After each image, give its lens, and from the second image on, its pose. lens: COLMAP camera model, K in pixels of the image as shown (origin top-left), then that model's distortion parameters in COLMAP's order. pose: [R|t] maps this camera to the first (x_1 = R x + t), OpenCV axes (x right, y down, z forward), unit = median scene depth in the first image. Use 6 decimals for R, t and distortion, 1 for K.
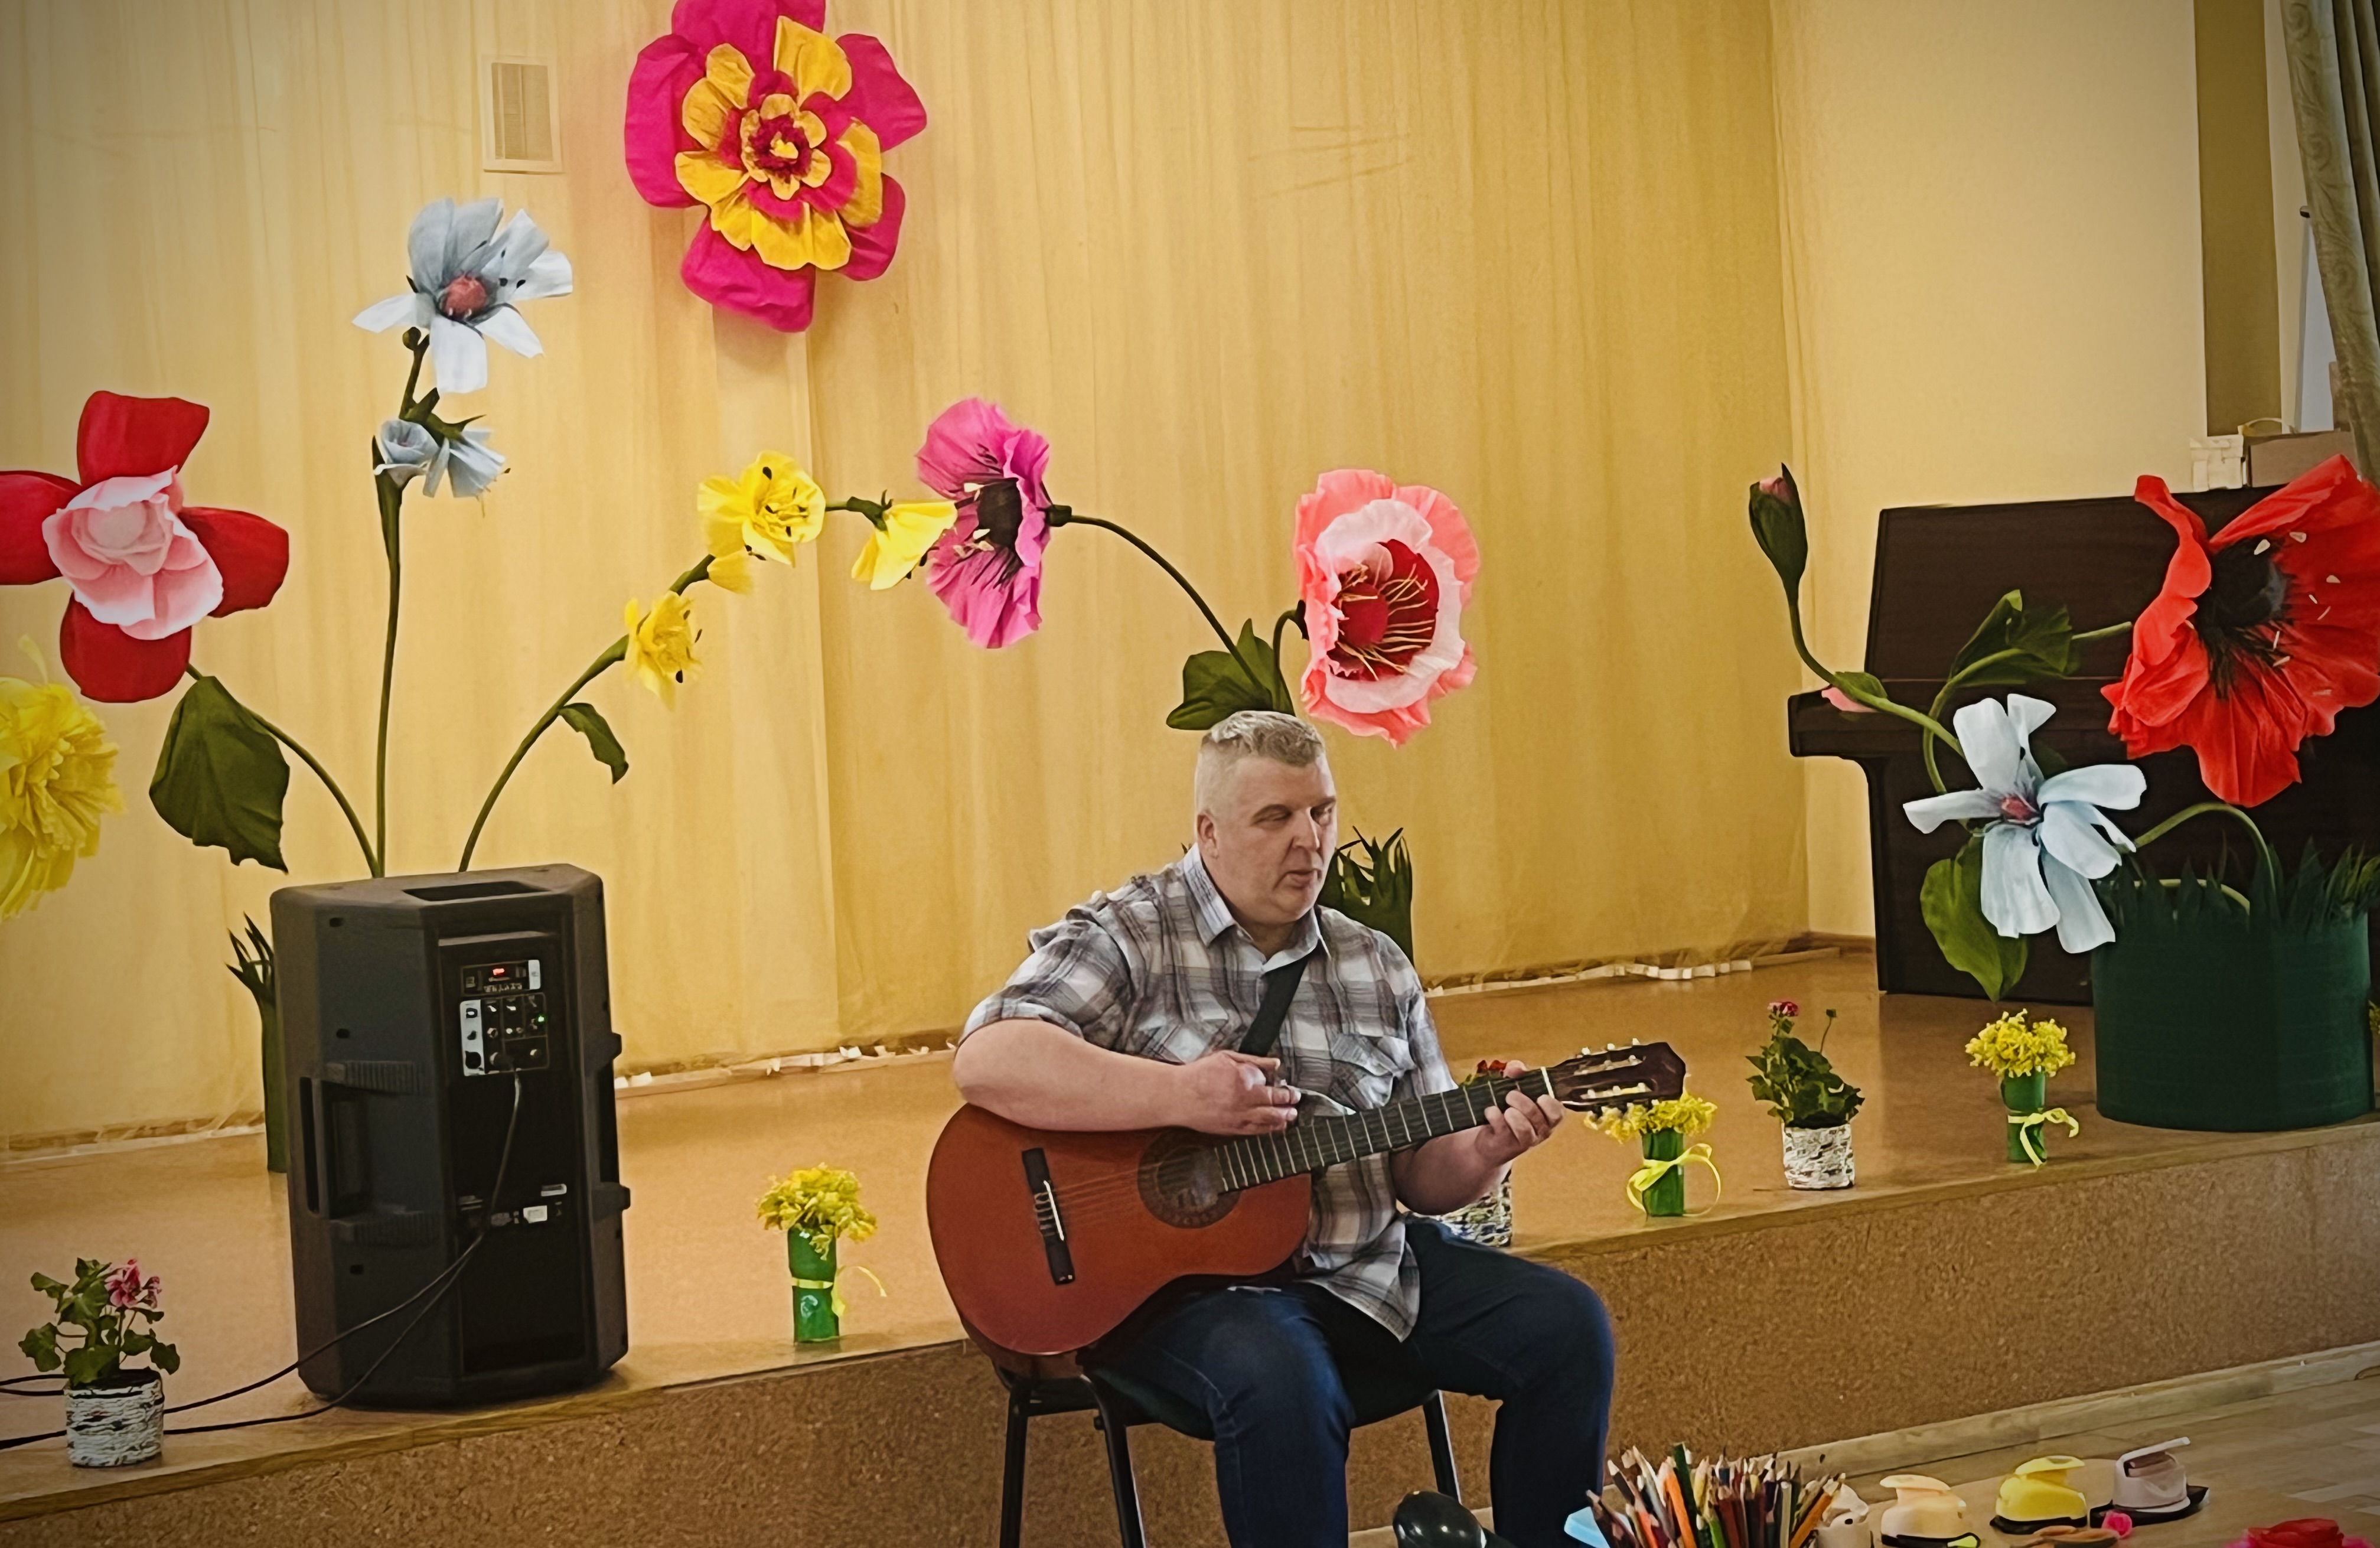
lens RADIAL K [[4108.7, 0, 1195.5], [0, 4108.7, 841.6], [0, 0, 1]] dist [0.234294, -0.744083]
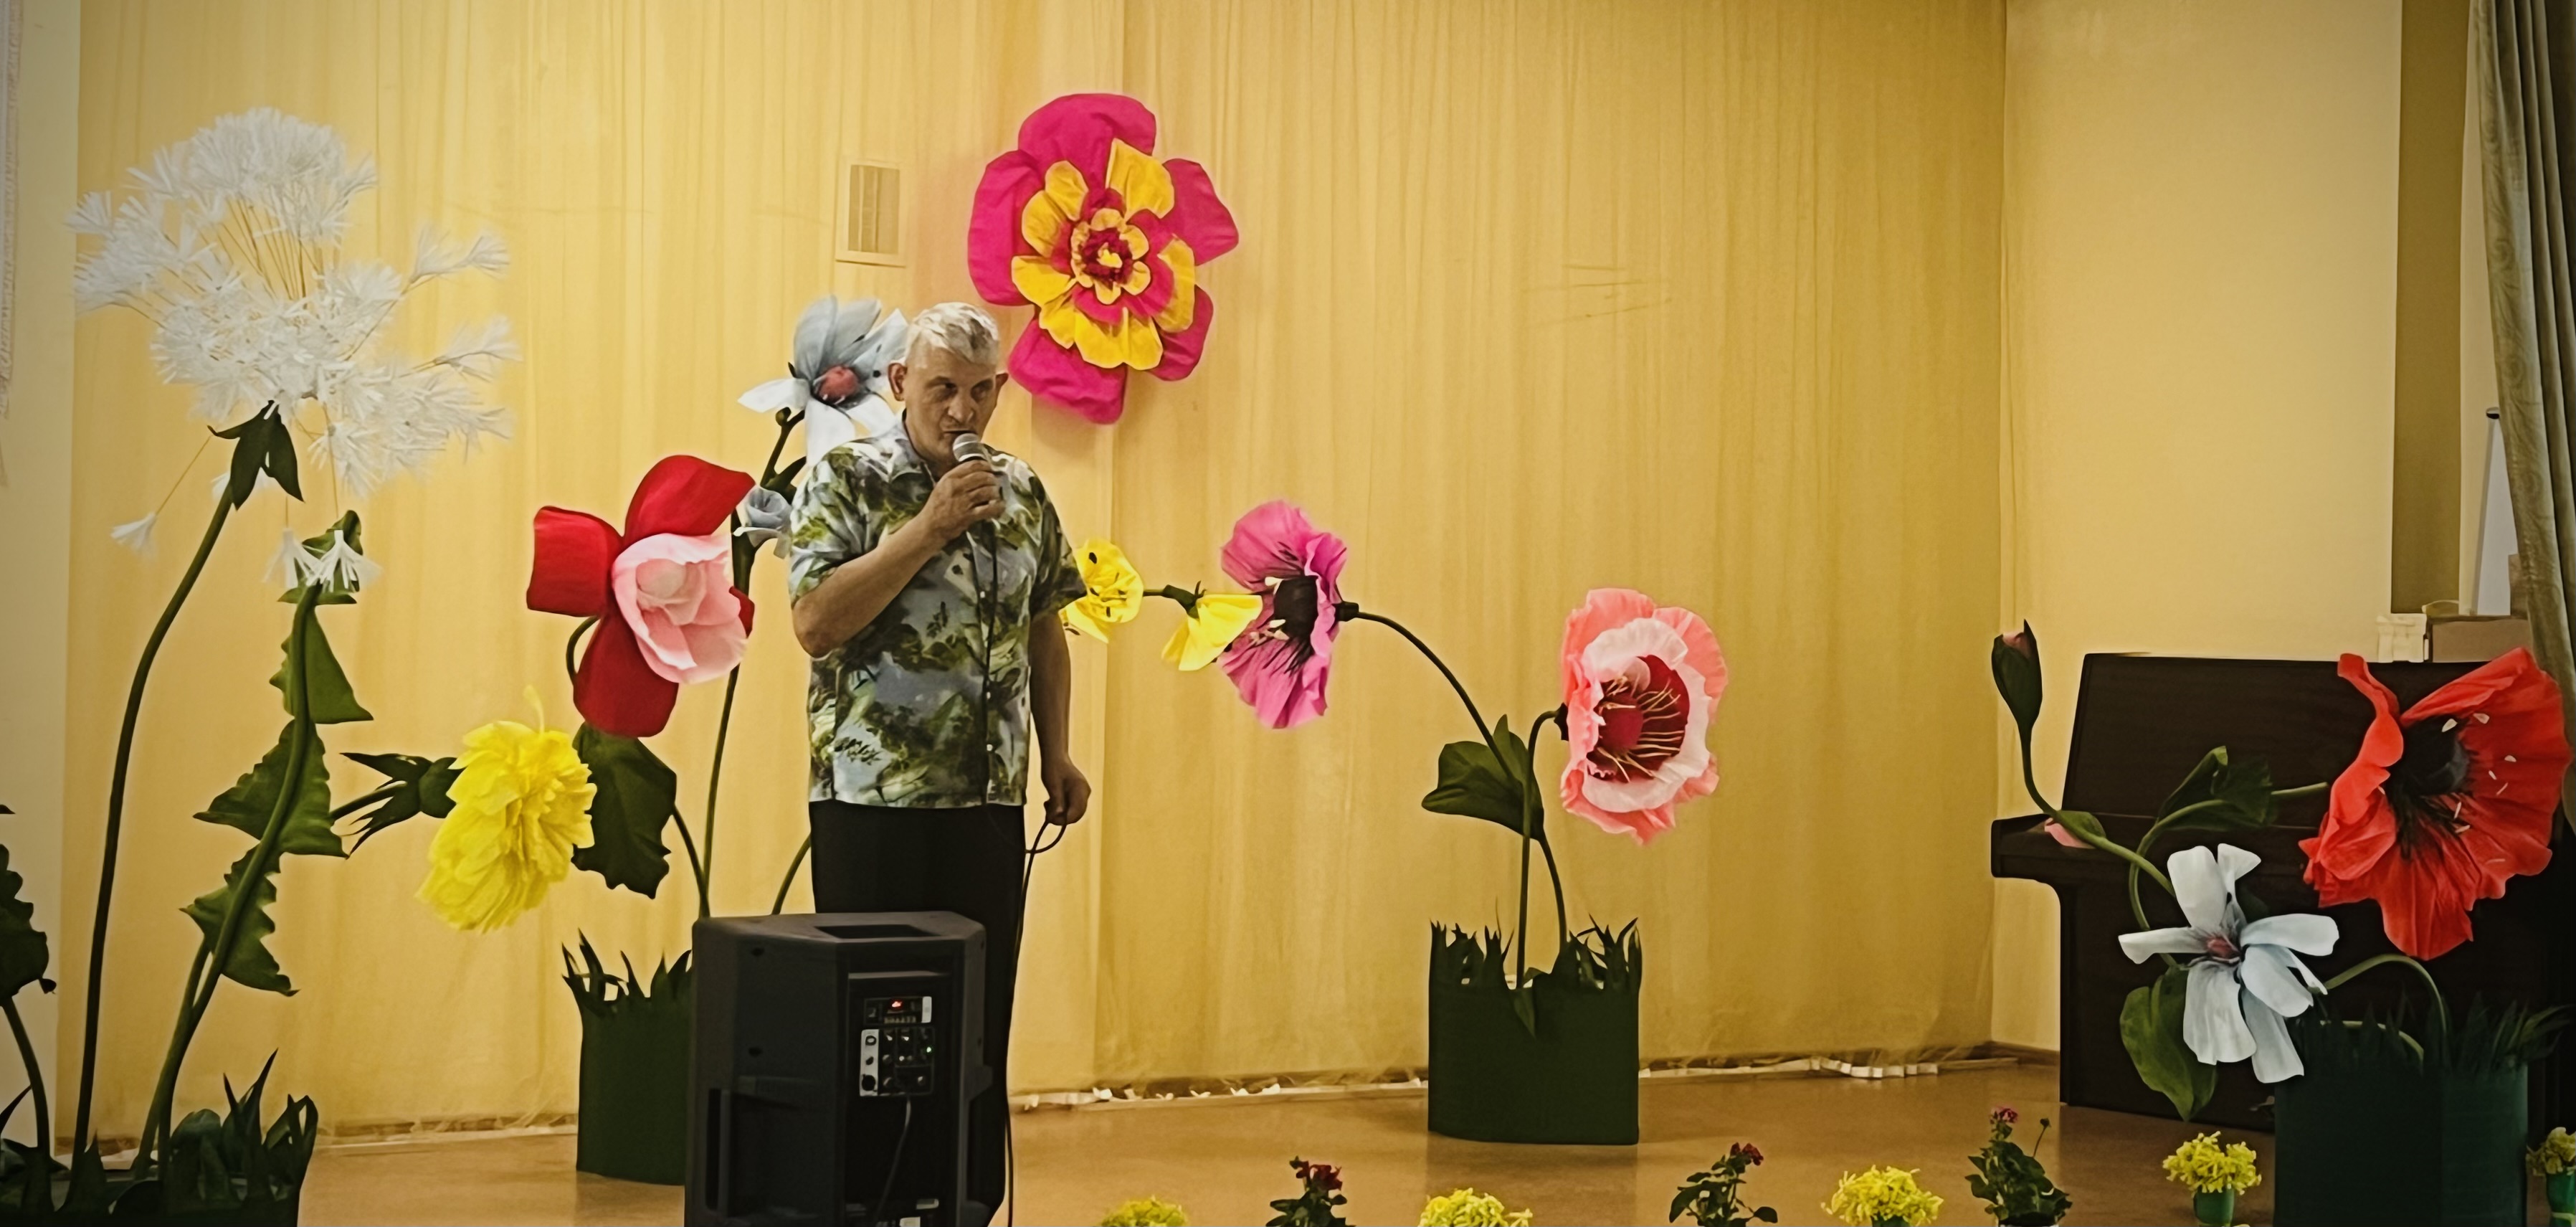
lens RADIAL K [[4130.5, 0, 1391.6], [0, 4130.5, 602.4], [0, 0, 1]] dist [0.189532, -0.107765]
pose [[0.997441, 0.069817, 0.015374, -0.038708], [-0.068544, 0.995064, -0.071765, -0.003924], [-0.020309, 0.070527, 0.997303, -0.092828]]
